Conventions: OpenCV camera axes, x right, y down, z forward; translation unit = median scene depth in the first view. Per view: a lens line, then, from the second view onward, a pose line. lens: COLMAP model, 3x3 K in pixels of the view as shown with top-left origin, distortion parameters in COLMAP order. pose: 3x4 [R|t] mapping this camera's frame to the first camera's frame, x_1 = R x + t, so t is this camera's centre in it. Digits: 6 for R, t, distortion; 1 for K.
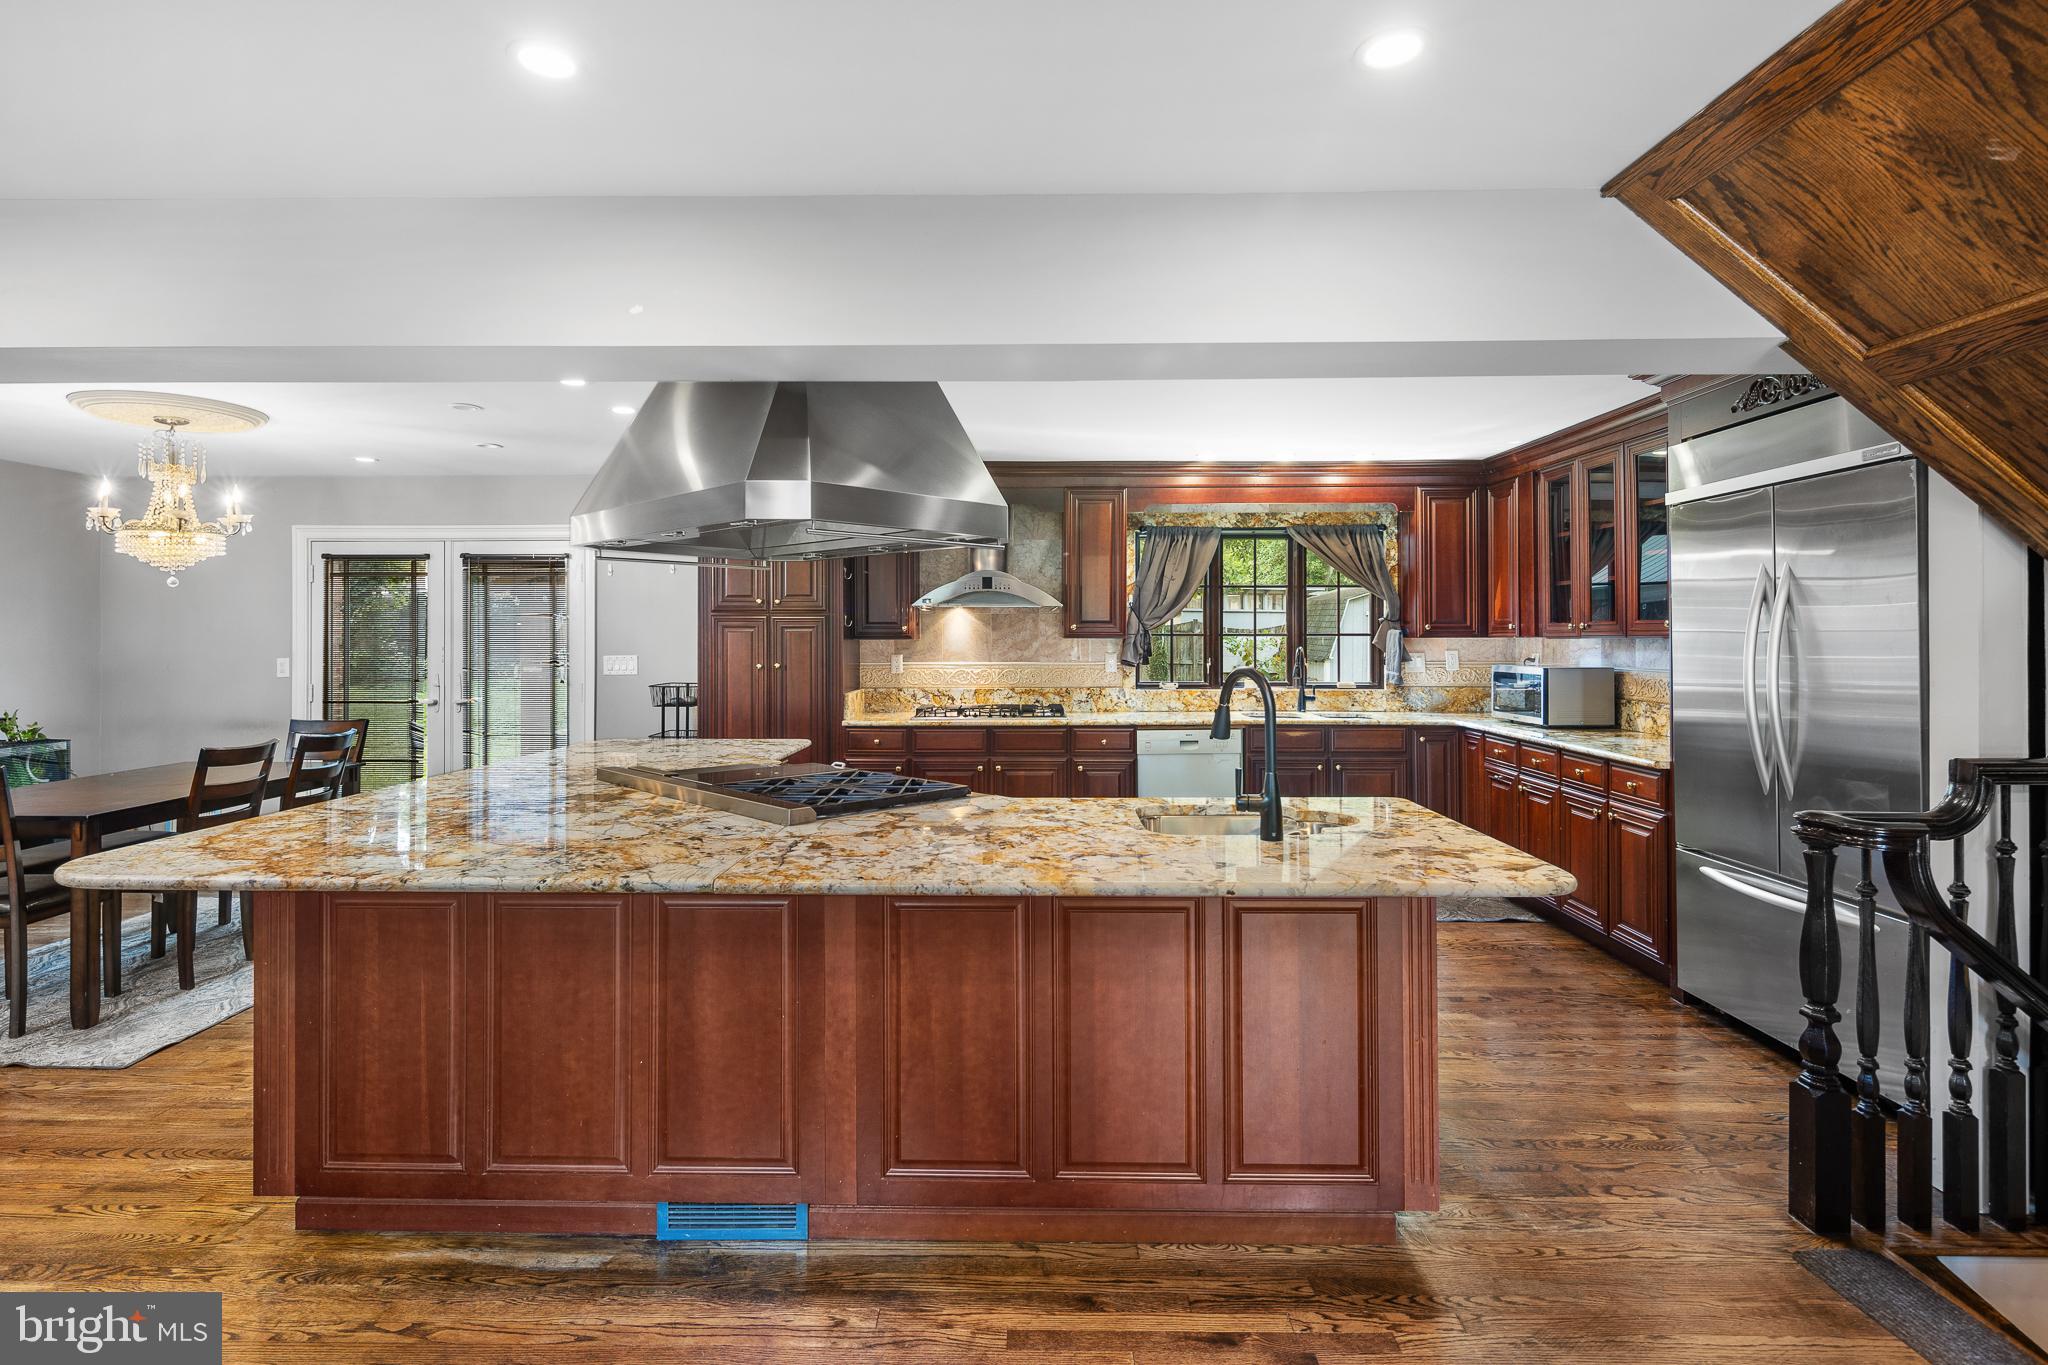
lens RADIAL K [[1019.3, 0, 1005.7], [0, 1019.3, 623.4], [0, 0, 1]] dist [0.002218, -0.000330]
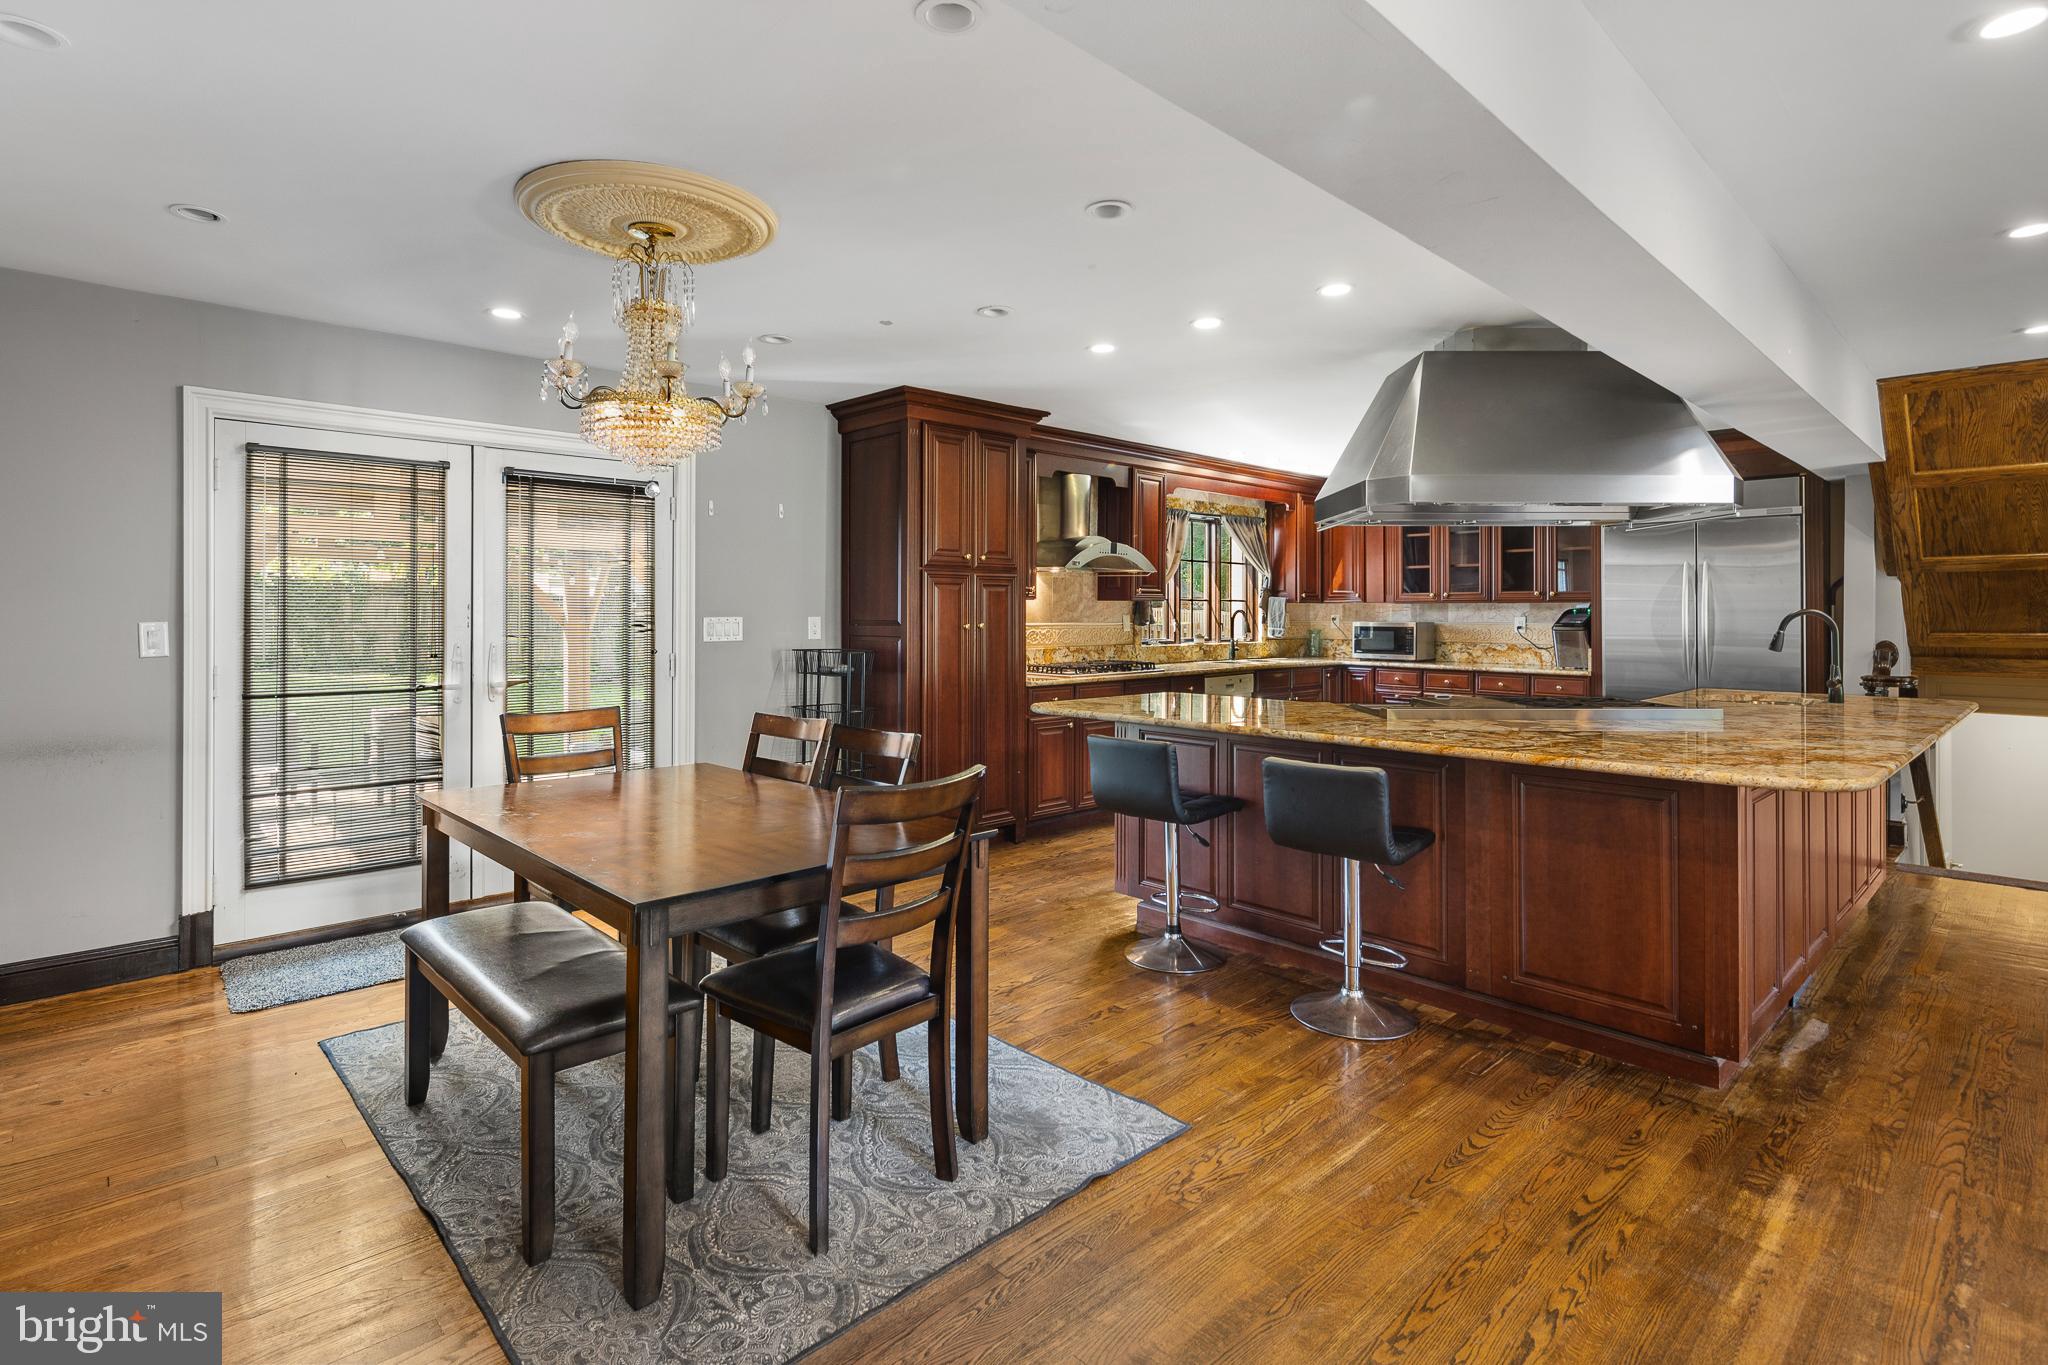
lens RADIAL K [[1007.7, 0, 1030.7], [0, 1007.7, 604.9], [0, 0, 1]] dist [-0.001491, -0.000744]
pose [[0.706106, 0.008365, 0.708057, -0.806157], [-0.011169, 0.999937, -0.000675, 0.021258], [-0.708018, -0.007432, 0.706155, 0.294768]]
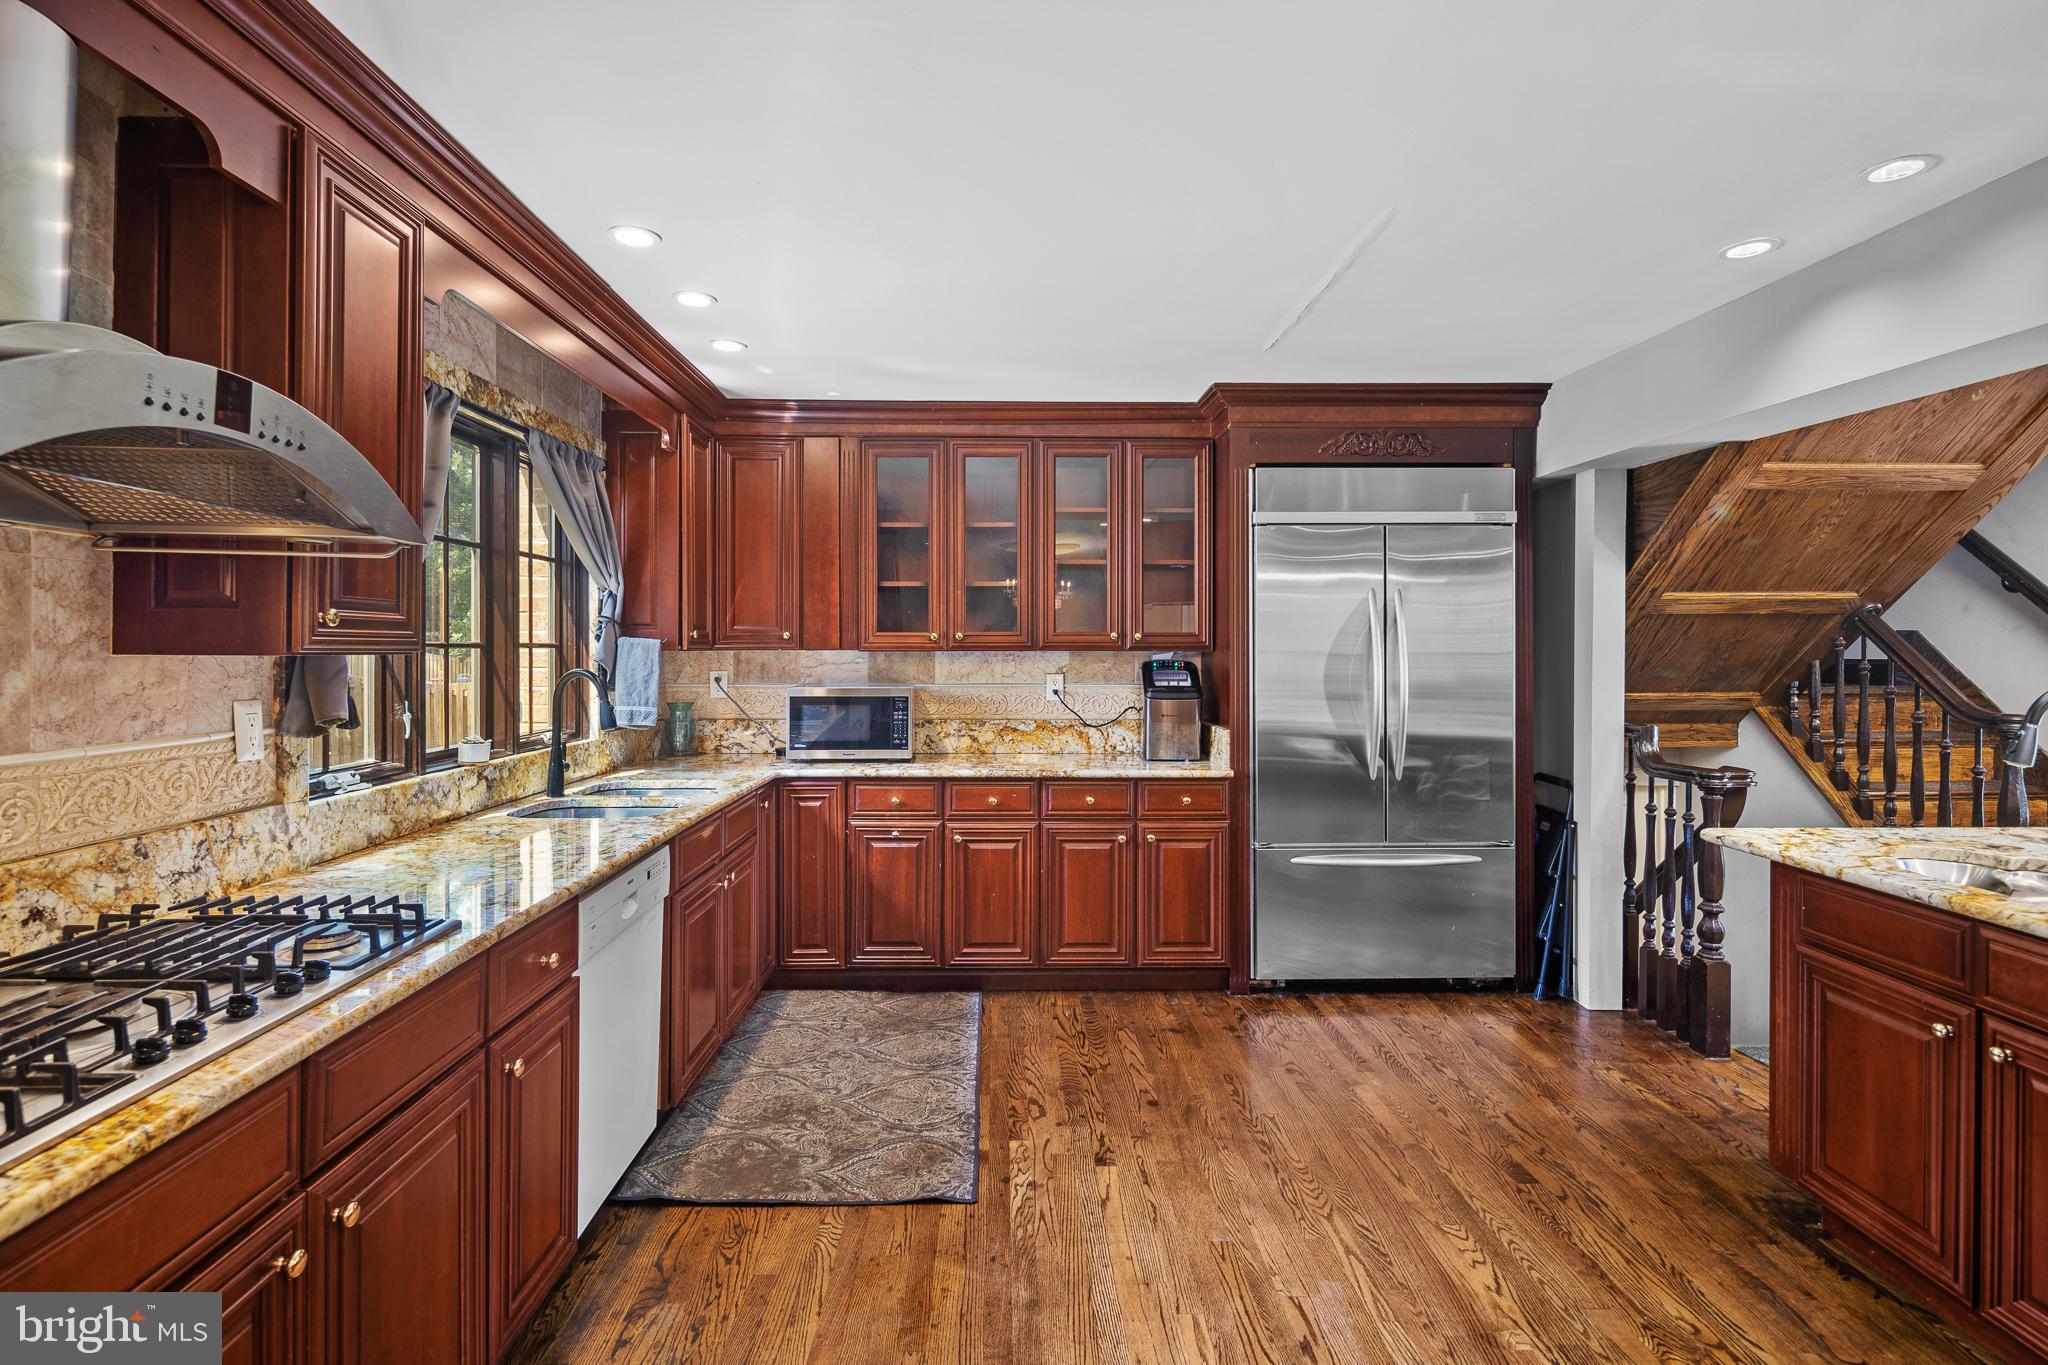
lens RADIAL K [[999.9, 0, 1020.8], [0, 999.9, 648.0], [0, 0, 1]] dist [0.000393, -0.000190]
pose [[-0.044998, 0.001503, 0.998986, -0.228114], [-0.011337, 0.999934, -0.002015, 0.011005], [-0.998923, -0.011417, -0.044978, 0.811325]]
